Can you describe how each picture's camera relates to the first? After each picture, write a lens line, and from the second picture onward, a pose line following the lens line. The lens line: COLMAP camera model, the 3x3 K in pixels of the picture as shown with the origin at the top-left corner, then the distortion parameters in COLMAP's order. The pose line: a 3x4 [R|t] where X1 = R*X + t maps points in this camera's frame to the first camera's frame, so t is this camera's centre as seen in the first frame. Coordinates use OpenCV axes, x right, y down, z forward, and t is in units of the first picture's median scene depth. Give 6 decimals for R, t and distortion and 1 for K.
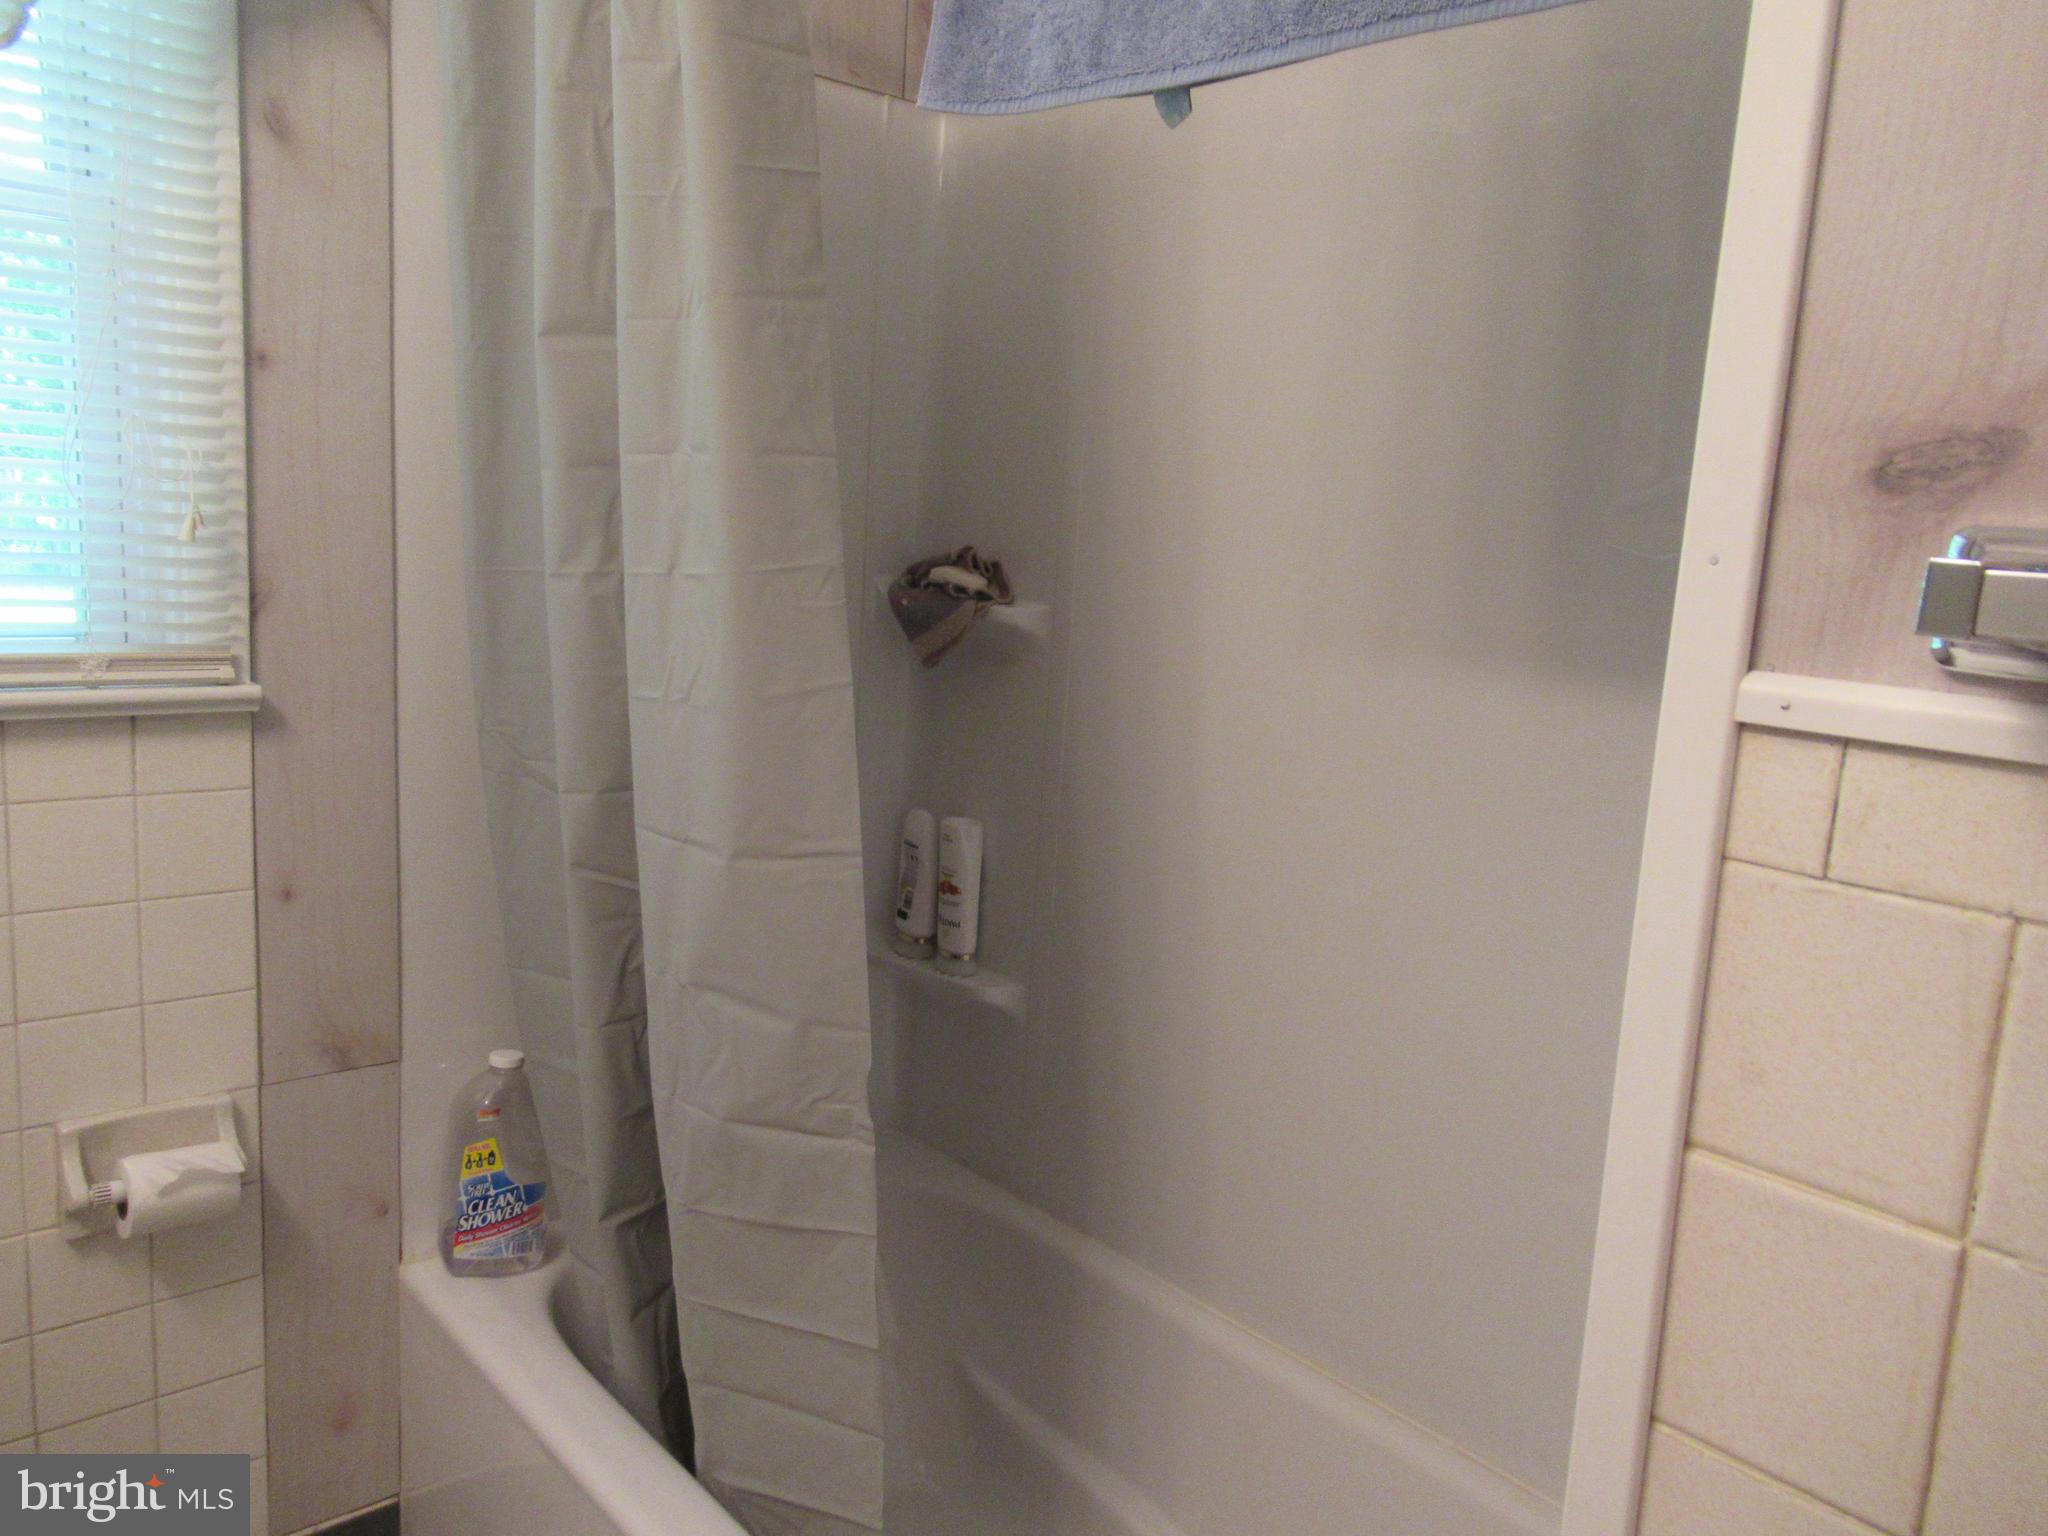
lens RADIAL K [[1534.9, 0, 1022.3], [0, 1534.9, 762.6], [0, 0, 1]] dist [-0.004536, -0.000169]
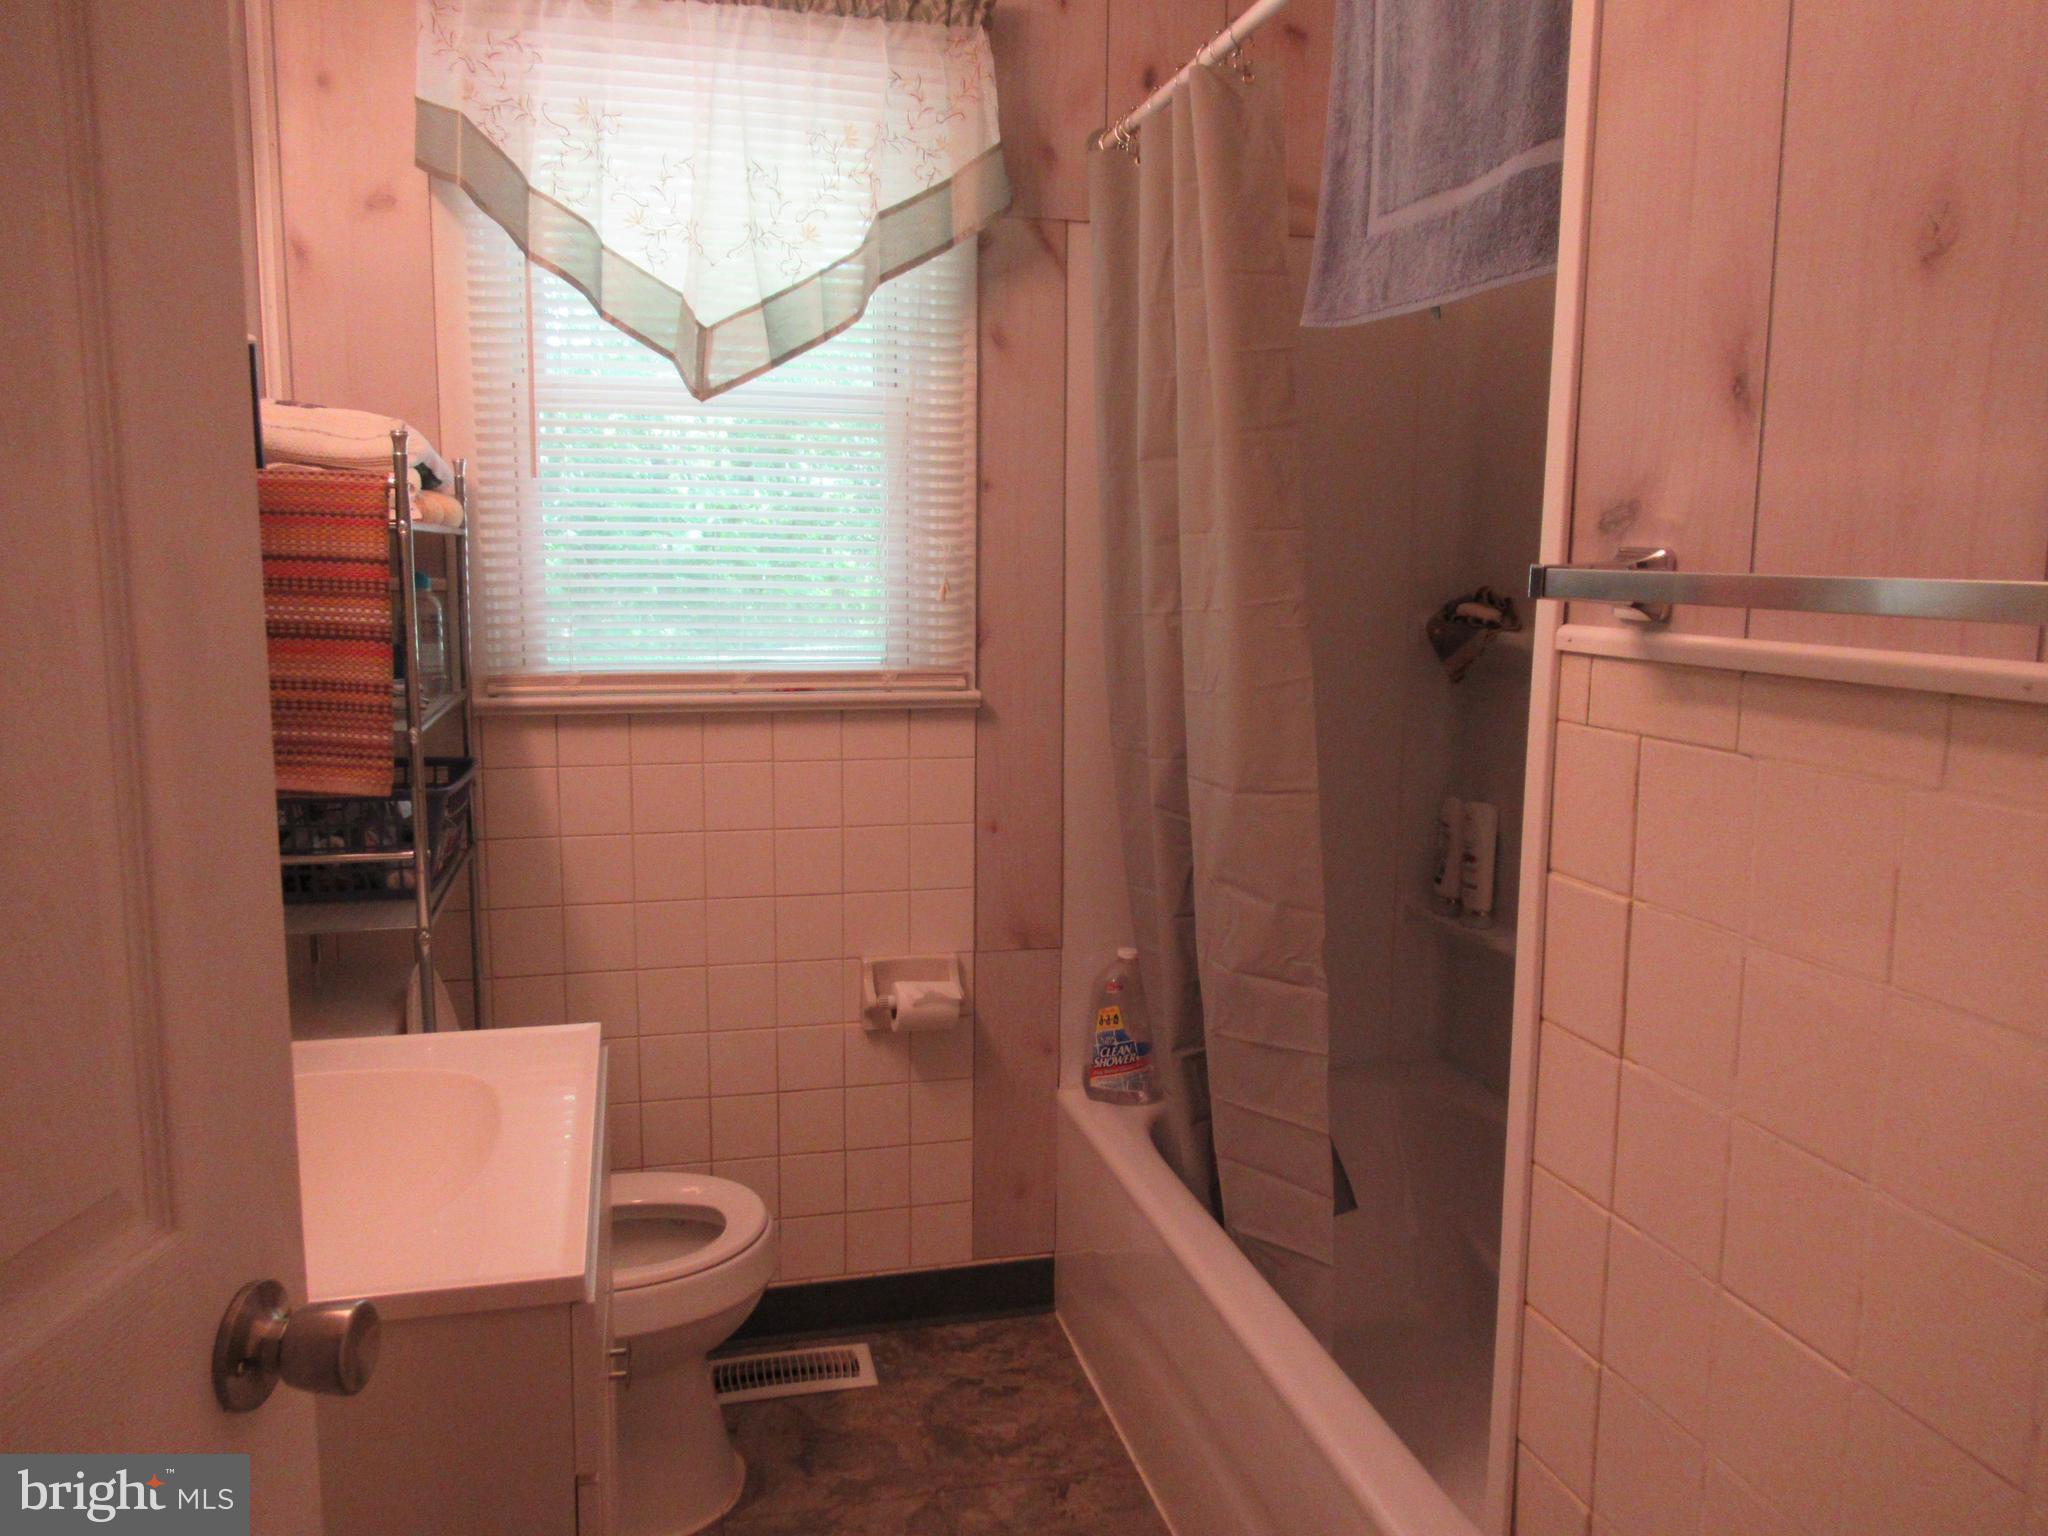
lens RADIAL K [[1534.9, 0, 1026.6], [0, 1534.9, 767.1], [0, 0, 1]] dist [-0.004536, -0.000169]
pose [[0.889763, 0.013667, -0.456217, 0.274784], [-0.029723, 0.999165, -0.028037, 0.072891], [0.455453, 0.038506, 0.889427, -0.390897]]
